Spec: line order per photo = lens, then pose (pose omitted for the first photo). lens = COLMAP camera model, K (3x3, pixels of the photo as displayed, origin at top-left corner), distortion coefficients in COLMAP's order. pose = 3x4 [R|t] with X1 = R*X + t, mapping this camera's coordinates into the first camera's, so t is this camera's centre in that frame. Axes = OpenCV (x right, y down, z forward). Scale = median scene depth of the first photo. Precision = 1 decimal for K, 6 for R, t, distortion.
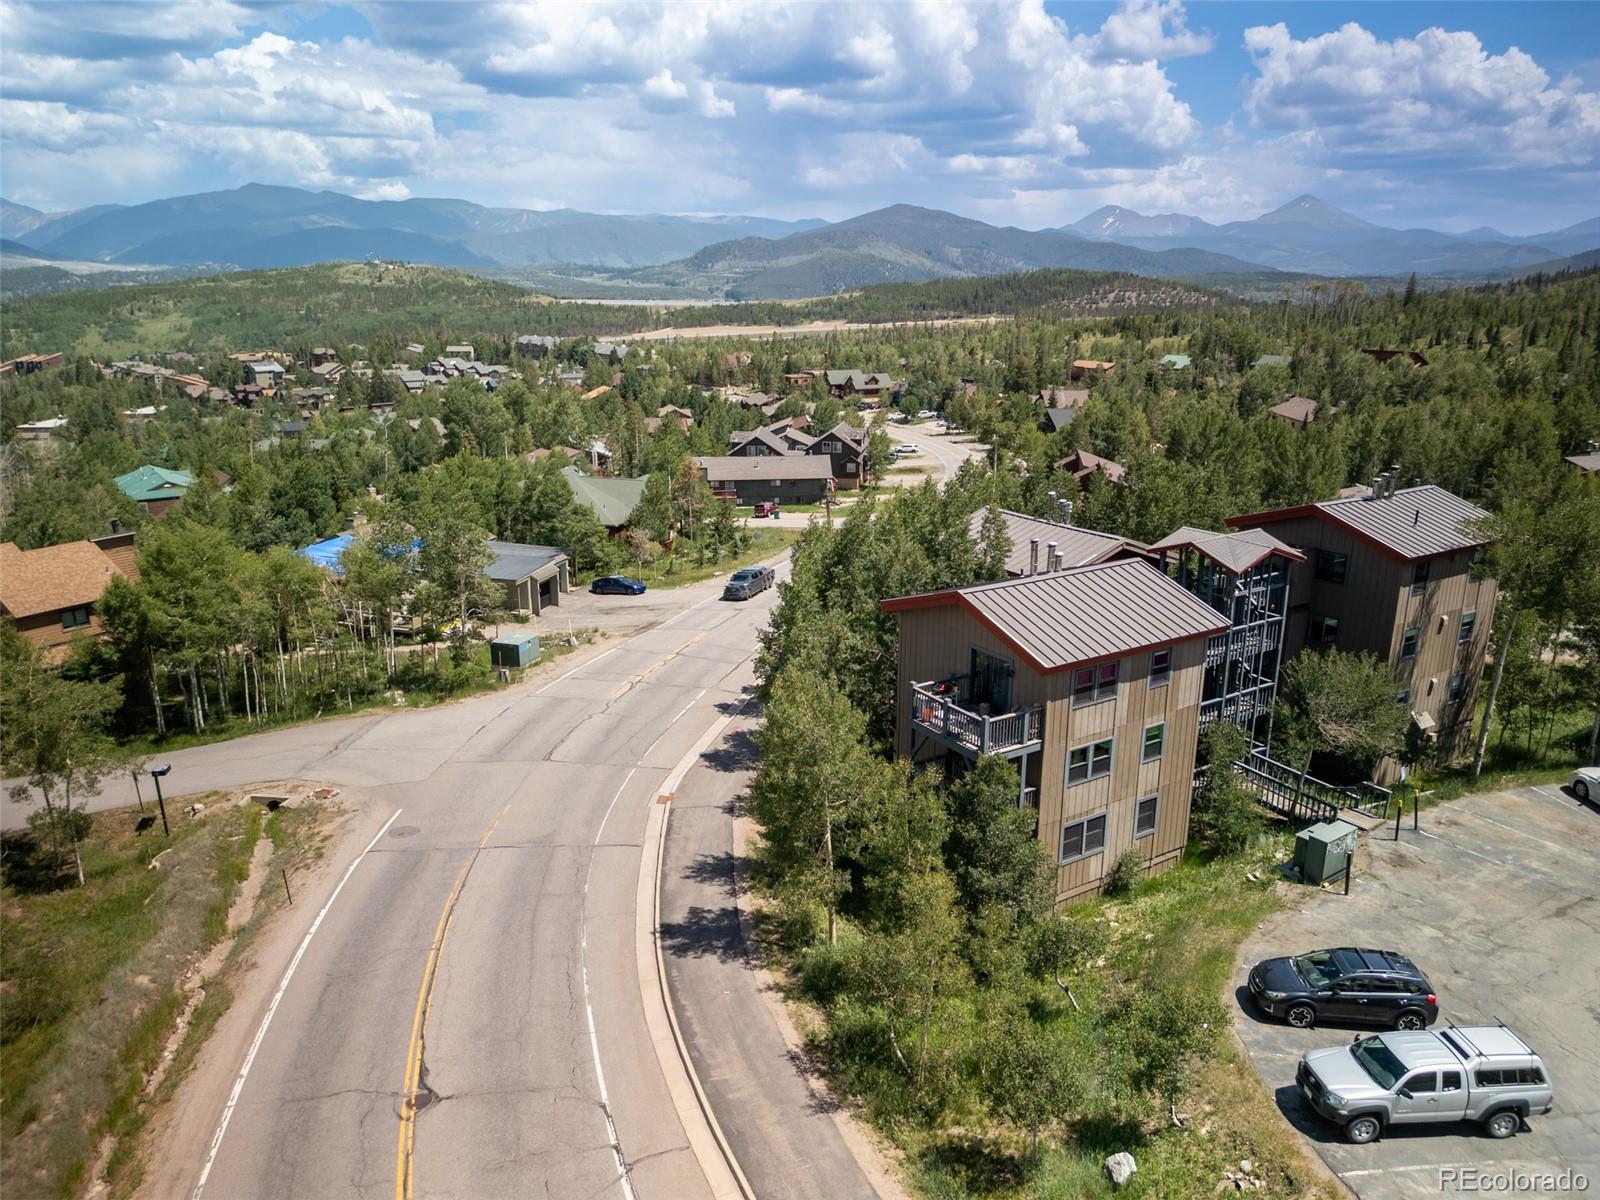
lens RADIAL K [[1094.7, 0, 801.1], [0, 1094.7, 653.1], [0, 0, 1]] dist [0.003000, 0.003726]
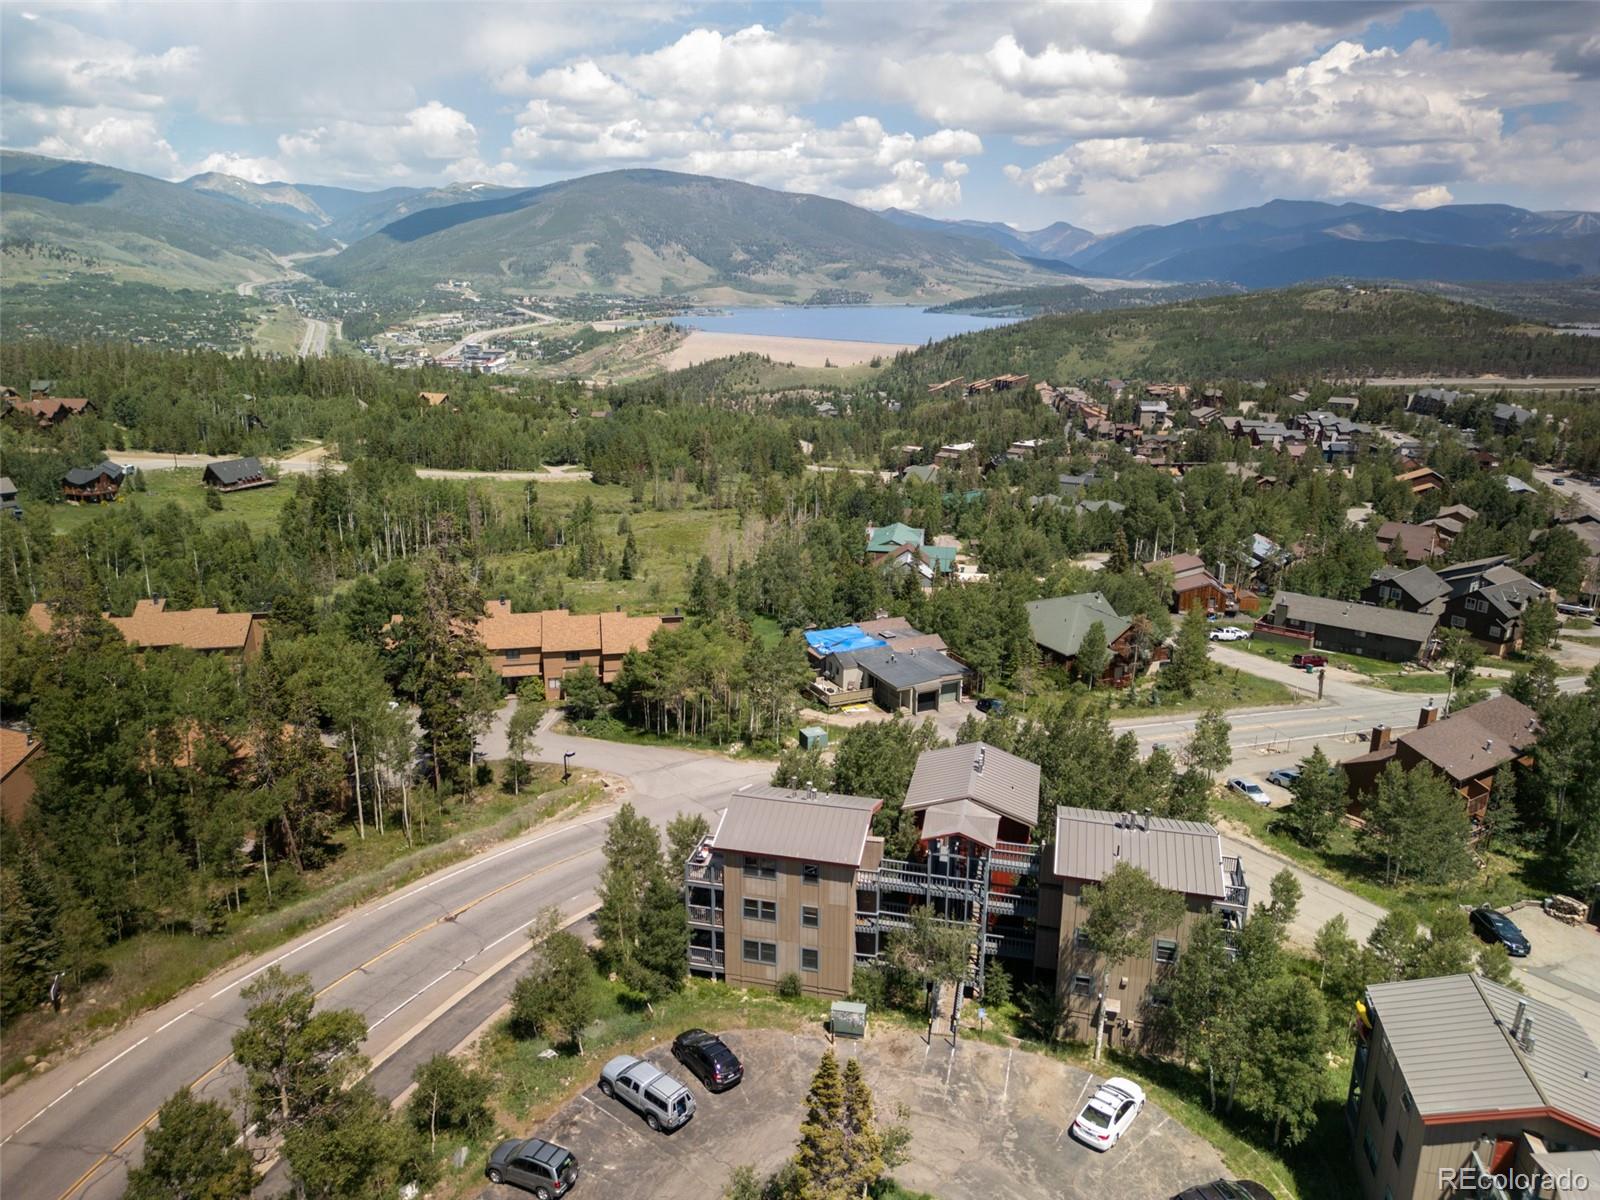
lens RADIAL K [[1134.1, 0, 800.0], [0, 1134.1, 600.0], [0, 0, 1]] dist [0.002327, -0.054321]
pose [[0.682737, 0.191277, -0.705183, 0.343547], [-0.232700, 0.971794, 0.038301, -0.107628], [0.692619, 0.137947, 0.707990, -0.071848]]
